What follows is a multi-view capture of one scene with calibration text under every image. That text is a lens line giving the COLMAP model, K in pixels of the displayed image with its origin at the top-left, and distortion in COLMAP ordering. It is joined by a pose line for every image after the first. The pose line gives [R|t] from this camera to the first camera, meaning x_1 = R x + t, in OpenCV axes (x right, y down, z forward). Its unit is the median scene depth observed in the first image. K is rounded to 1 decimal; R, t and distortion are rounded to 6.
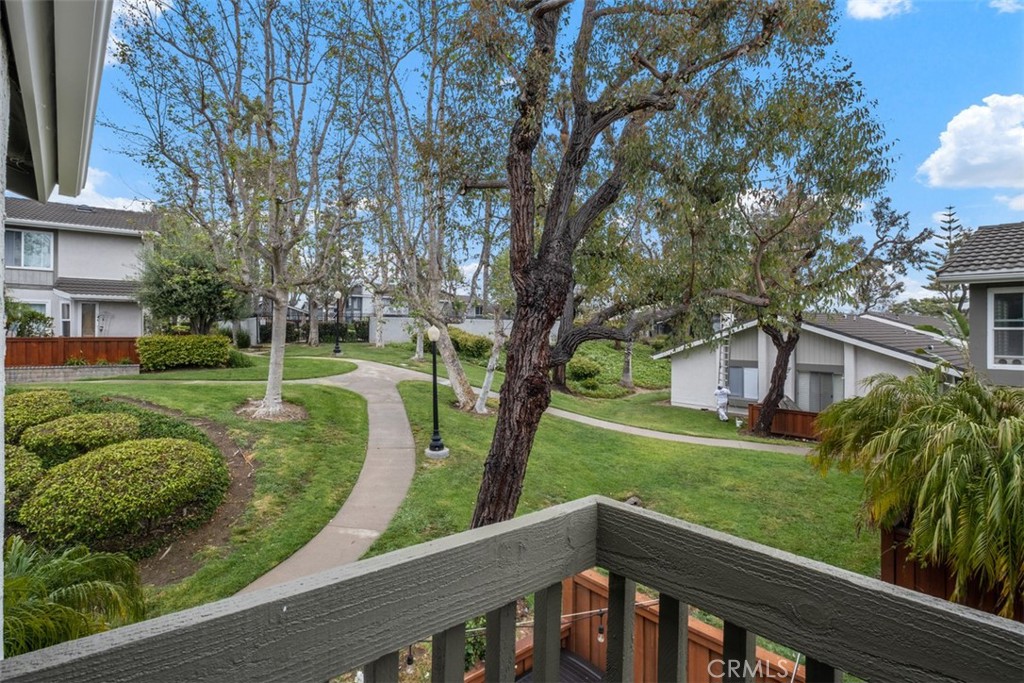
lens RADIAL K [[502.2, 0, 498.9], [0, 502.2, 340.2], [0, 0, 1]] dist [-0.011575, -0.000146]
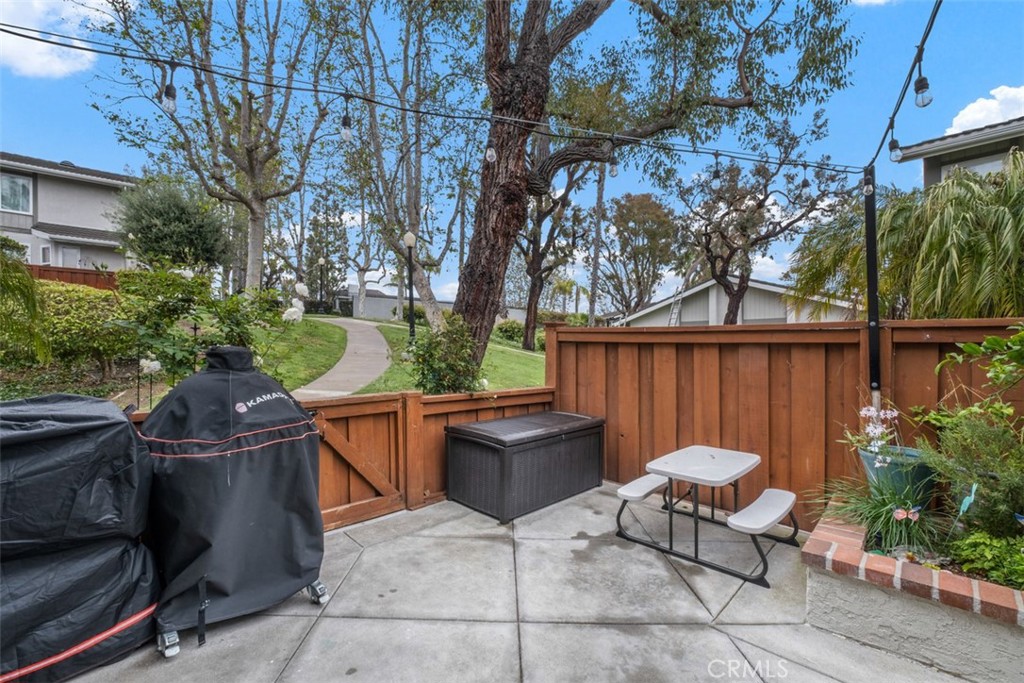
lens RADIAL K [[446.0, 0, 494.4], [0, 446.0, 355.7], [0, 0, 1]] dist [-0.008072, -0.000343]
pose [[0.998896, -0.004588, 0.046748, -0.001920], [0.003792, 0.999847, 0.017105, 0.371160], [-0.046819, -0.016908, 0.998760, 0.148259]]
